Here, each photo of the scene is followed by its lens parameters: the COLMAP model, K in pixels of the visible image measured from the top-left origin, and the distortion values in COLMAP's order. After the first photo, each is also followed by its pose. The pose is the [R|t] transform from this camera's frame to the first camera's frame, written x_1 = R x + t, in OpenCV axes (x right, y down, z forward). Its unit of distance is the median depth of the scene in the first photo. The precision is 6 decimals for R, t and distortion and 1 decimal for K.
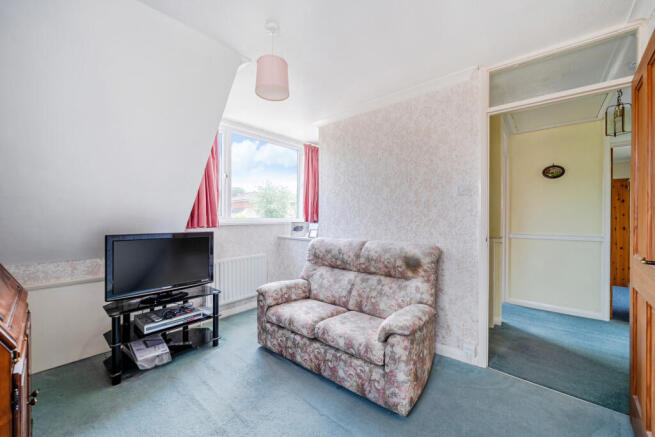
lens RADIAL K [[249.9, 0, 327.5], [0, 249.9, 218.5], [0, 0, 1]] dist [0.001010, 0.000108]
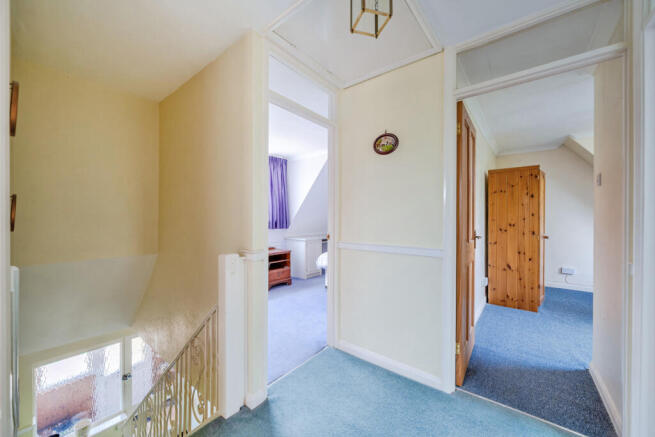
lens RADIAL K [[249.9, 0, 327.5], [0, 249.9, 218.5], [0, 0, 1]] dist [0.001010, 0.000108]
pose [[0.999187, 0.004154, 0.040089, 0.732640], [-0.004053, 0.999988, -0.002619, 0.002077], [-0.040100, 0.002454, 0.999193, 0.381944]]
